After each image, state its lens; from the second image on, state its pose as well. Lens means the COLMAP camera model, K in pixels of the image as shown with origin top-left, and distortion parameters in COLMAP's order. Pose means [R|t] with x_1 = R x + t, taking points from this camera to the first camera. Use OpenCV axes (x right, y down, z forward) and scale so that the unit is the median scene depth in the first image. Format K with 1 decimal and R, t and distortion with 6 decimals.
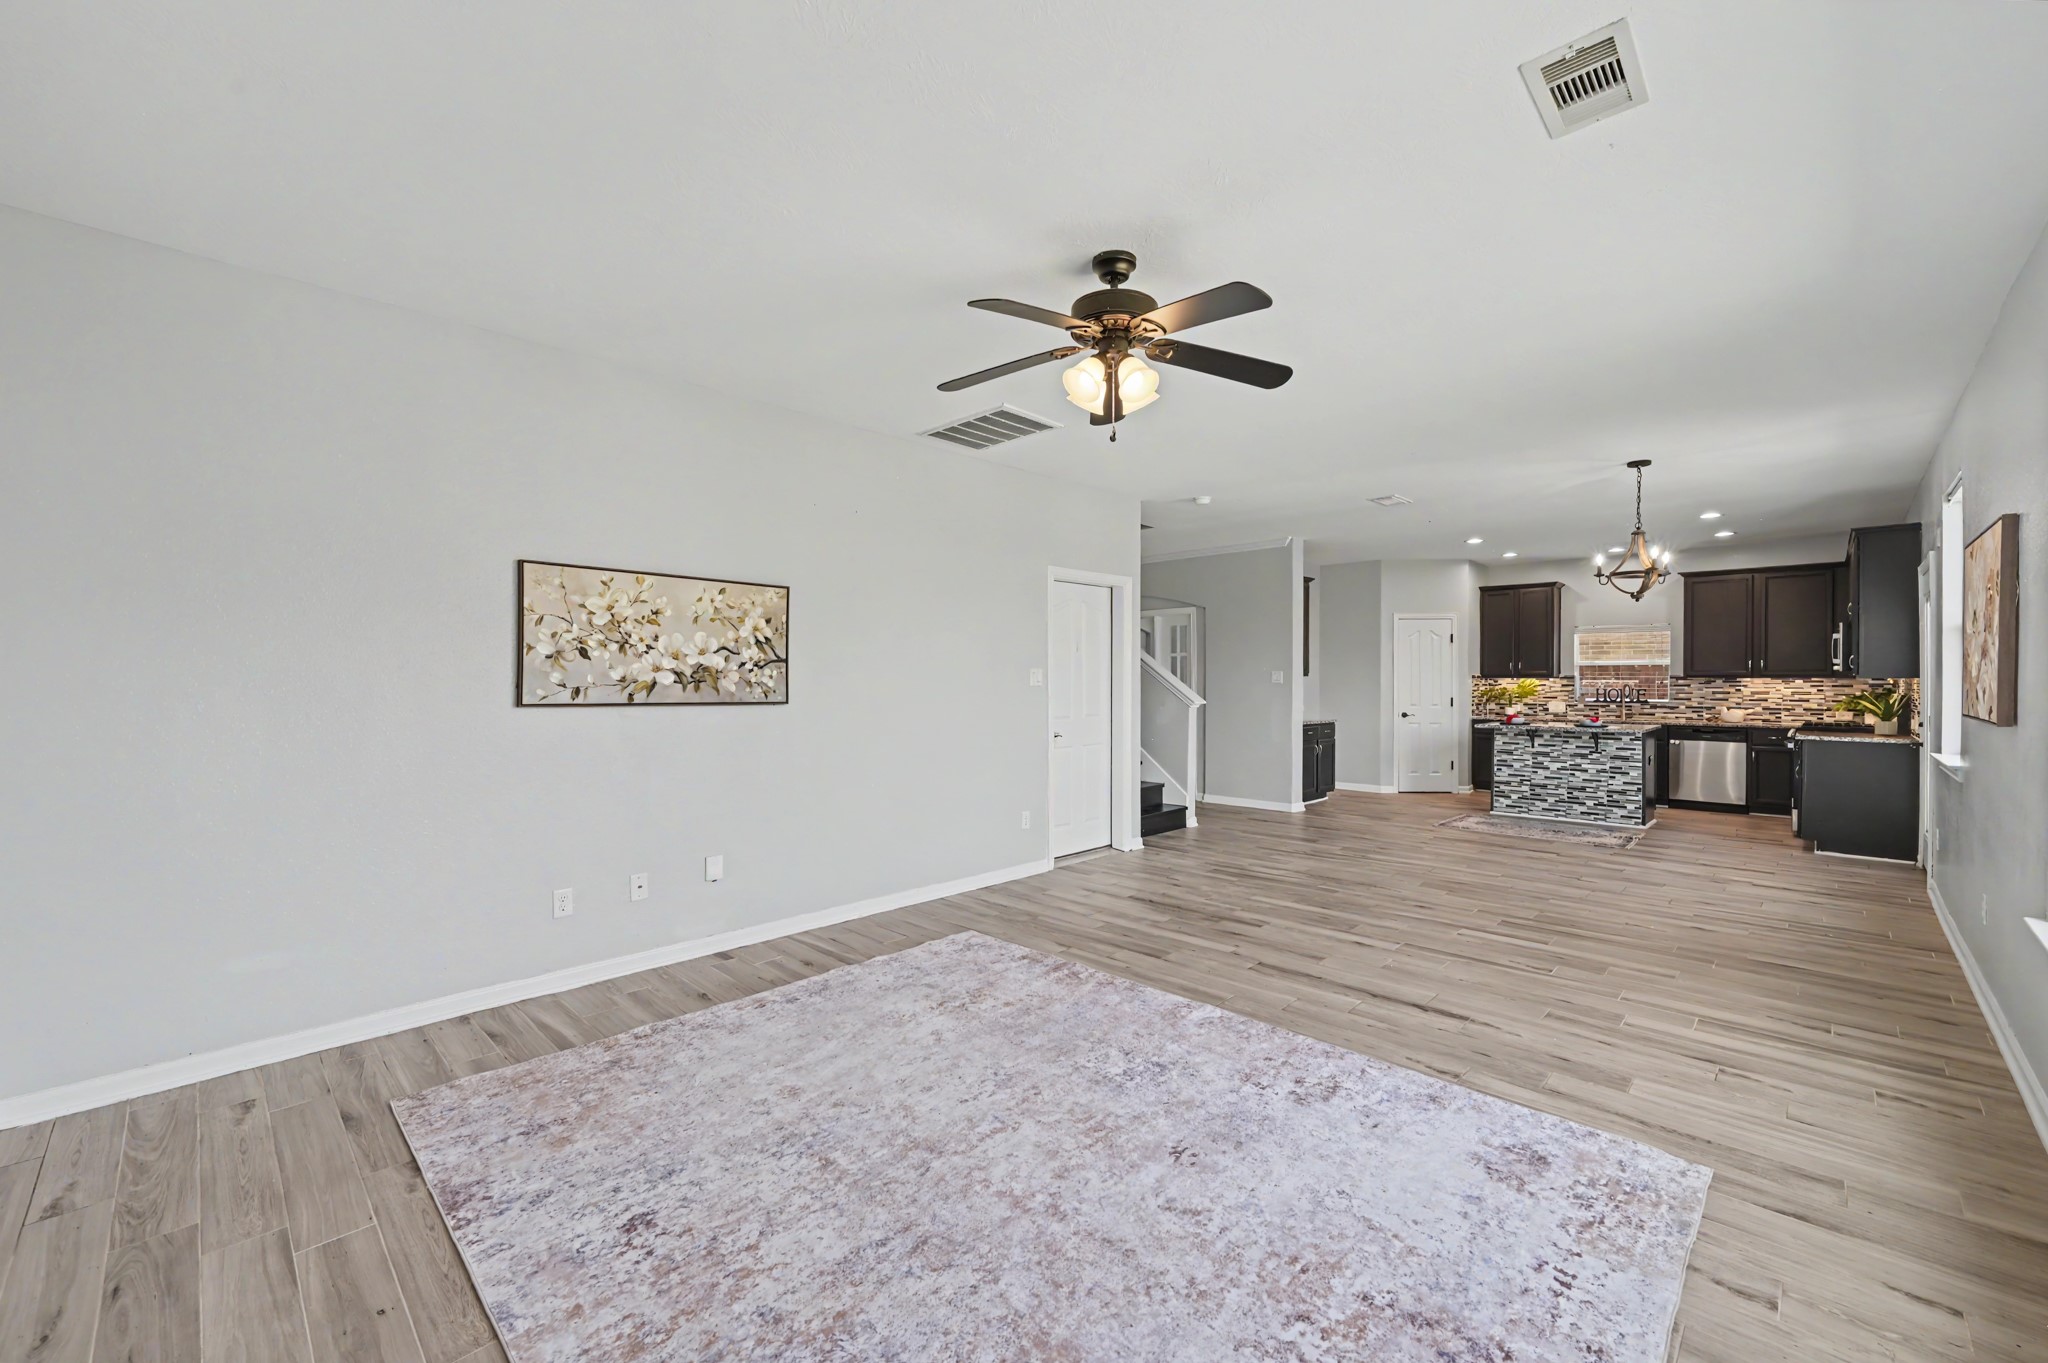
lens RADIAL K [[819.1, 0, 1029.6], [0, 819.1, 679.9], [0, 0, 1]] dist [0.000769, 0.000404]
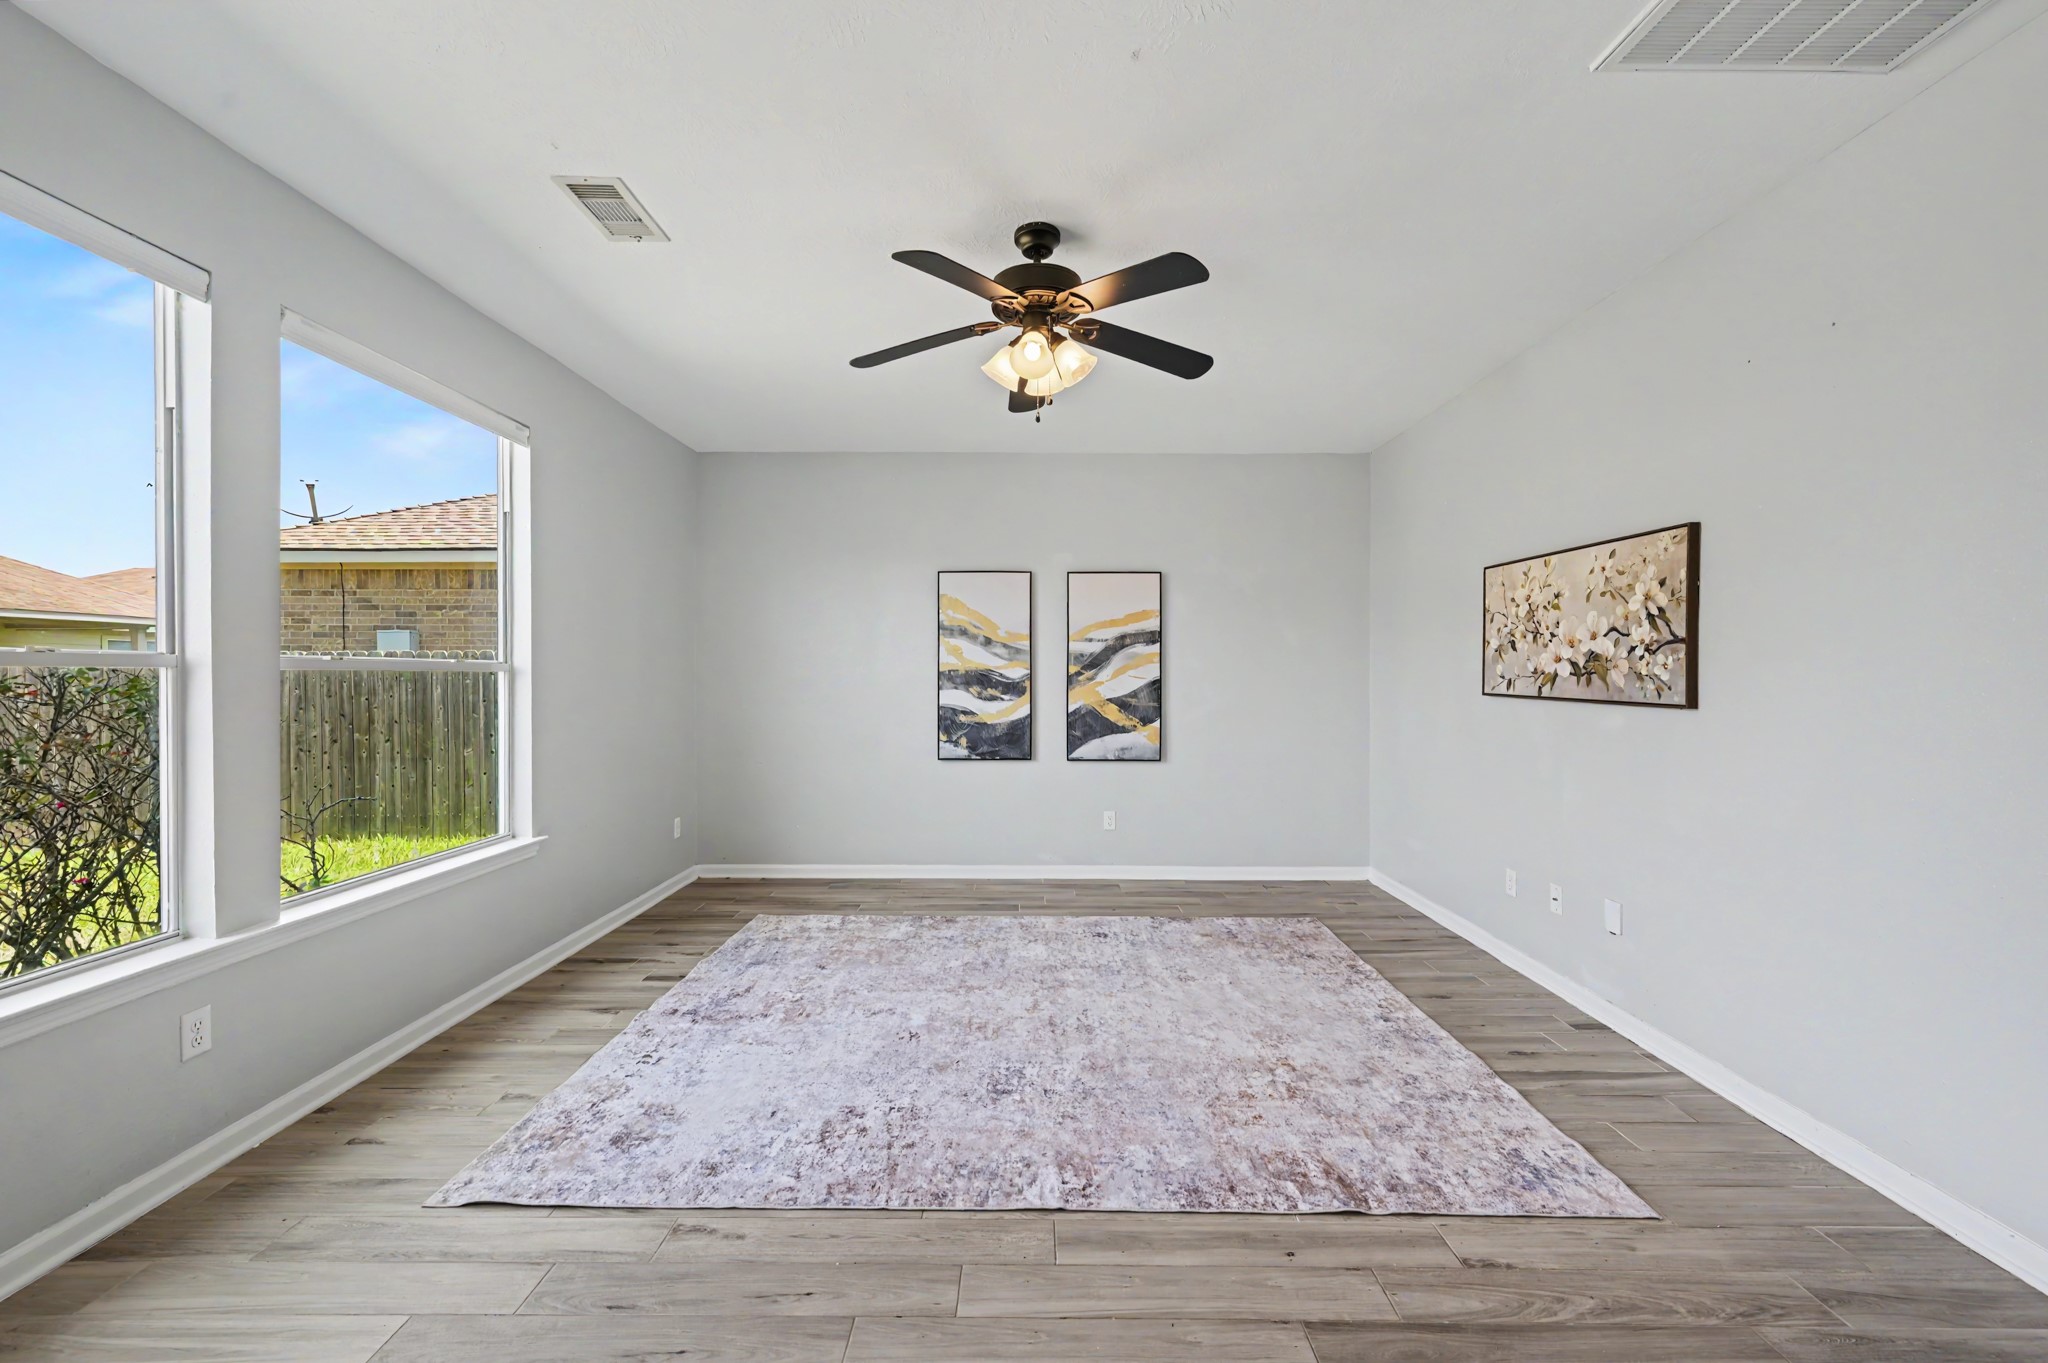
lens RADIAL K [[819.1, 0, 1031.1], [0, 819.1, 681.5], [0, 0, 1]] dist [0.000769, 0.000404]
pose [[-0.717892, 0.006479, -0.696124, 0.582623], [0.000932, 0.999965, 0.008346, 0.003042], [0.696154, 0.005342, -0.717873, 1.266730]]
